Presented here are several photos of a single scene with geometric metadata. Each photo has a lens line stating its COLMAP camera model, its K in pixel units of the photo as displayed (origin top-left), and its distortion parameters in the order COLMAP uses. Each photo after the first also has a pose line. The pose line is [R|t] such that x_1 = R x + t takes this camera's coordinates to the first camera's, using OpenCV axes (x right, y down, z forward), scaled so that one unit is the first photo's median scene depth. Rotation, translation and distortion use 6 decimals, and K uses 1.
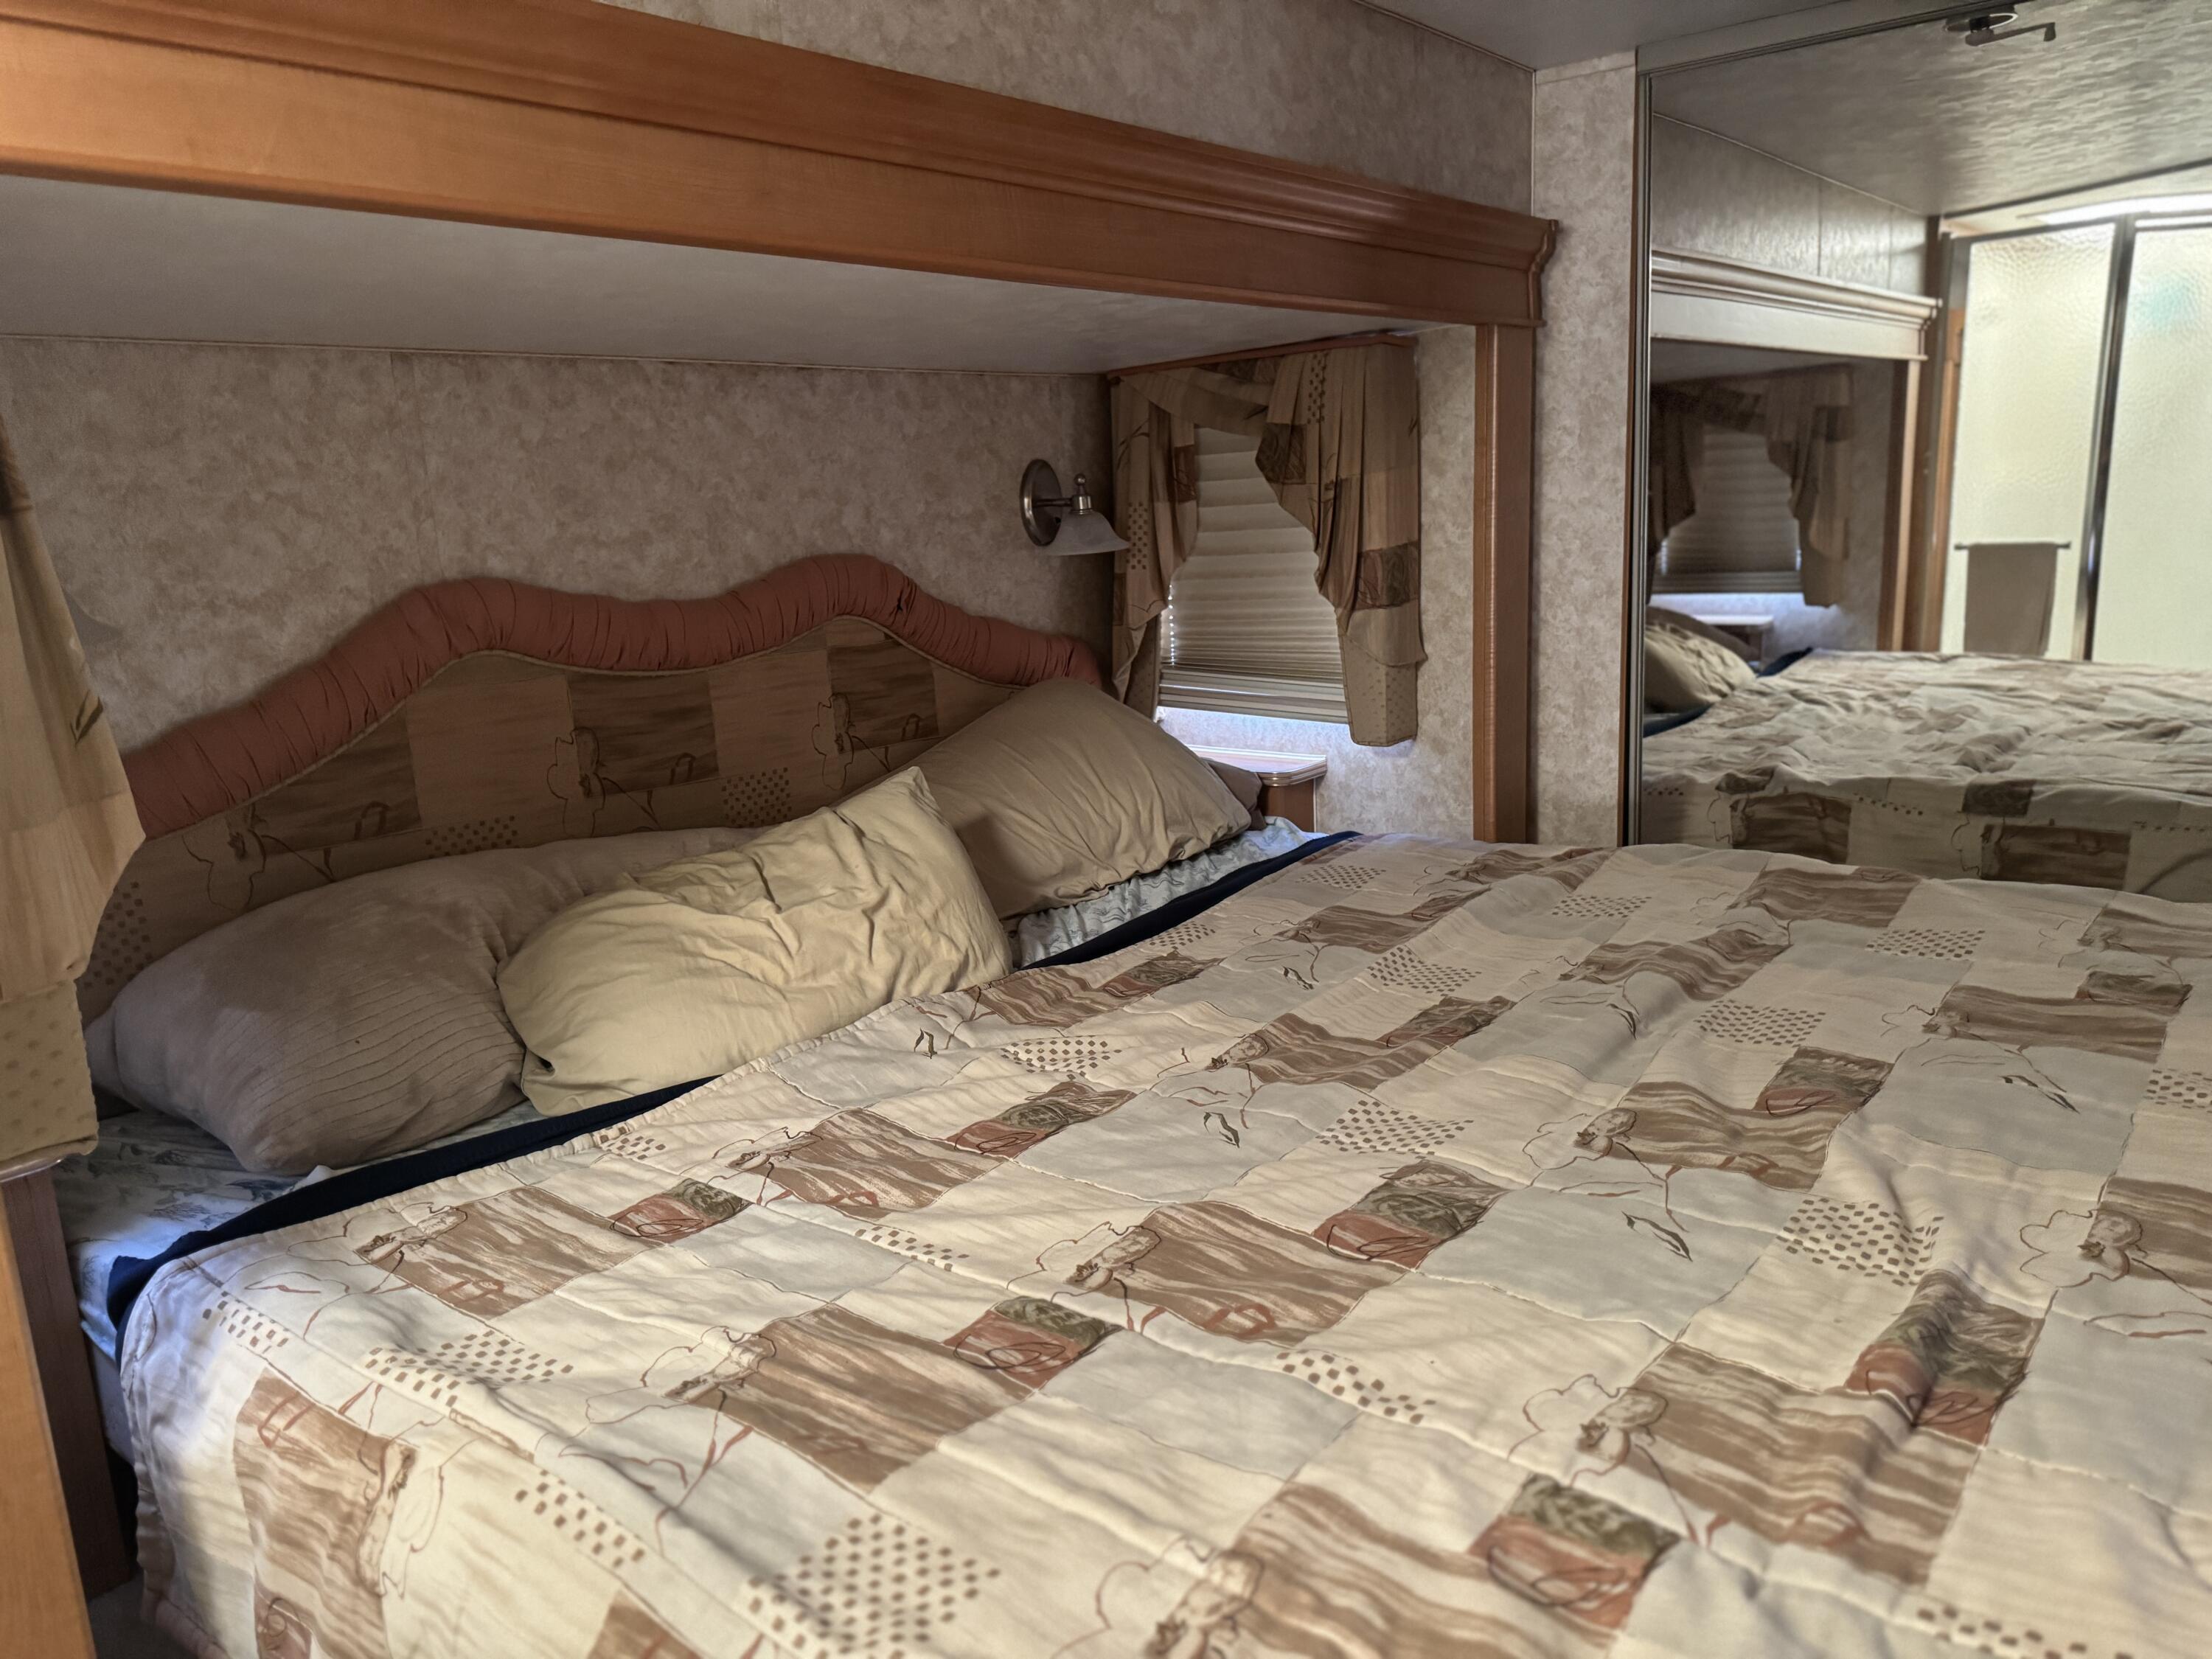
lens RADIAL K [[1361.2, 0, 979.4], [0, 1361.2, 800.1], [0, 0, 1]] dist [0.080083, -0.087446]
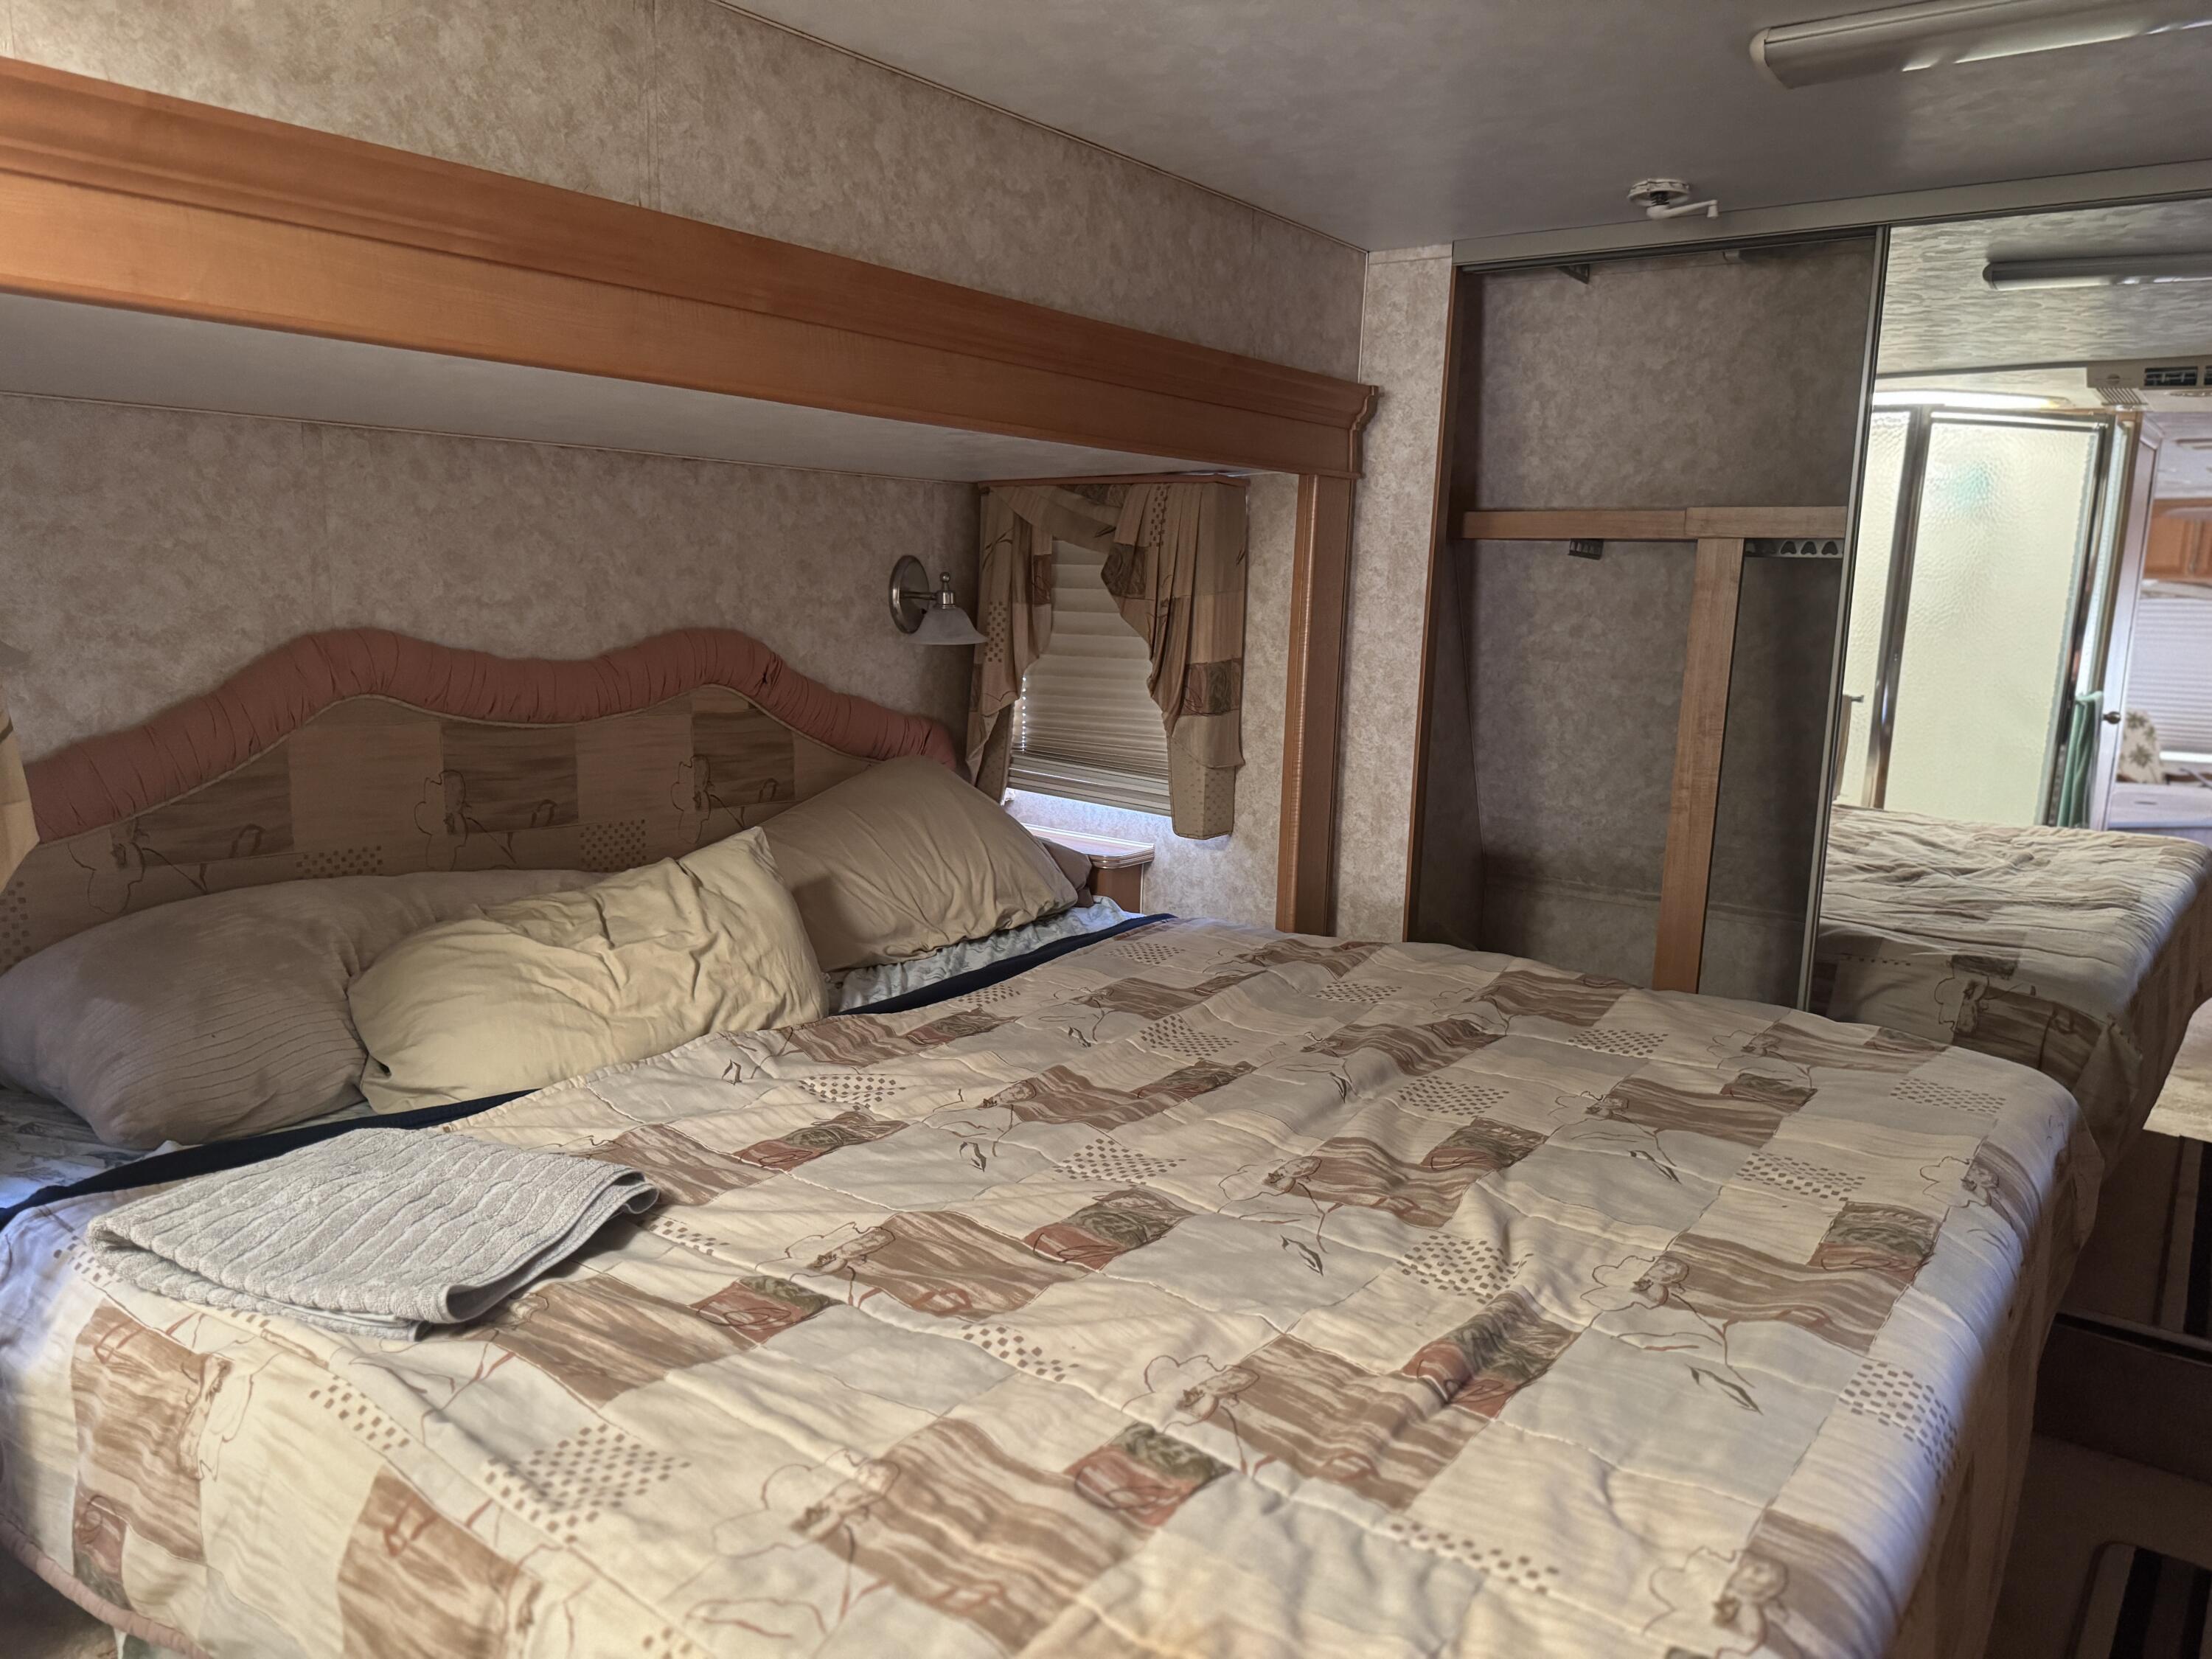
lens RADIAL K [[1569.9, 0, 1106.0], [0, 1569.9, 829.5], [0, 0, 1]] dist [0.054188, -0.057121]
pose [[0.995754, 0.071029, 0.058554, 0.173727], [-0.069290, 0.997108, -0.031214, -0.002529], [-0.060601, 0.027025, 0.997796, -0.317620]]
